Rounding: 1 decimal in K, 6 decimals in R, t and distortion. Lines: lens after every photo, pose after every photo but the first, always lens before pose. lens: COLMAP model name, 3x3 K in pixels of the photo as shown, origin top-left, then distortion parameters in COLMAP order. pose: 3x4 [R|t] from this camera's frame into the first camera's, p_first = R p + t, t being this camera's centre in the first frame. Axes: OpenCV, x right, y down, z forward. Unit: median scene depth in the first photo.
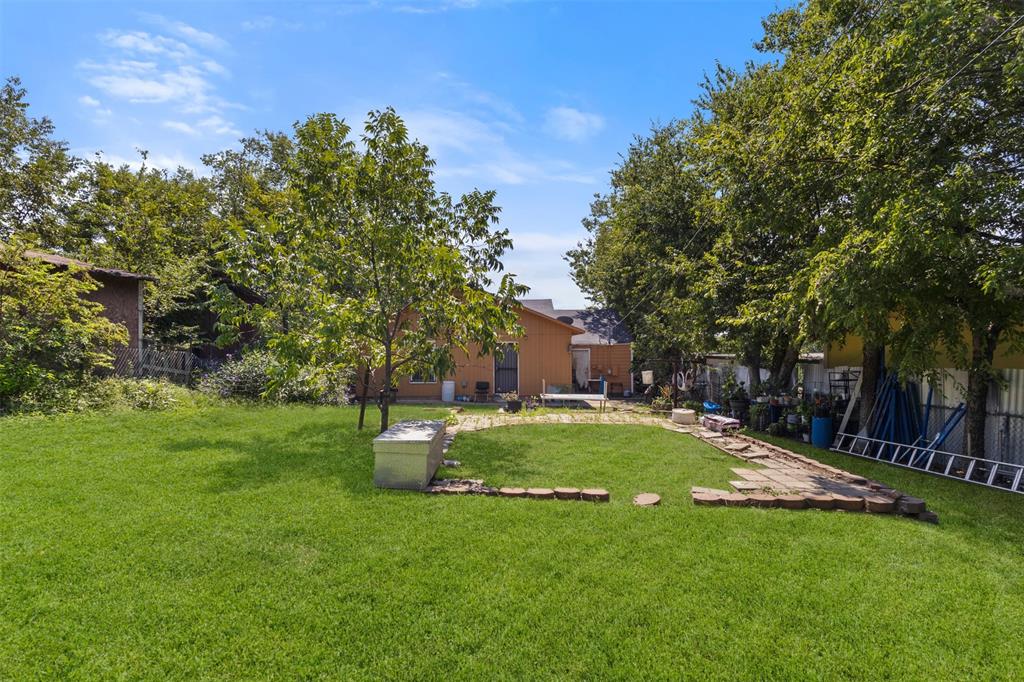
lens RADIAL K [[469.8, 0, 509.5], [0, 469.8, 341.9], [0, 0, 1]] dist [-0.000310, 0.016790]
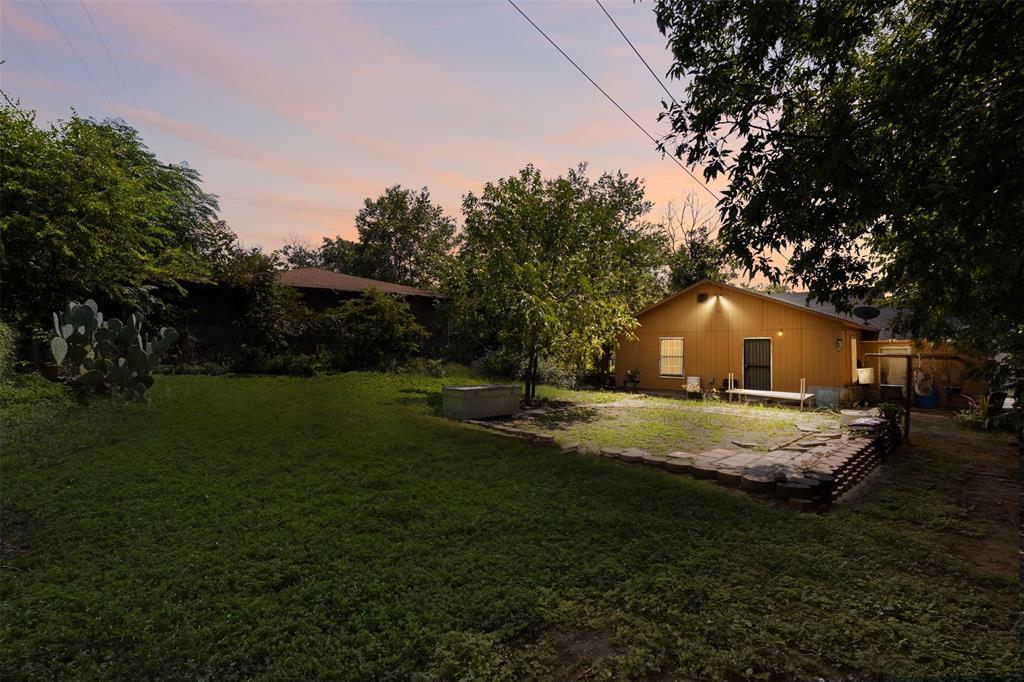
lens RADIAL K [[469.8, 0, 509.5], [0, 469.8, 341.9], [0, 0, 1]] dist [-0.000310, 0.016790]
pose [[0.725453, -0.004508, -0.688257, 0.495040], [0.003238, 0.999990, -0.003137, 0.021102], [0.688264, 0.000047, 0.725460, -0.019985]]
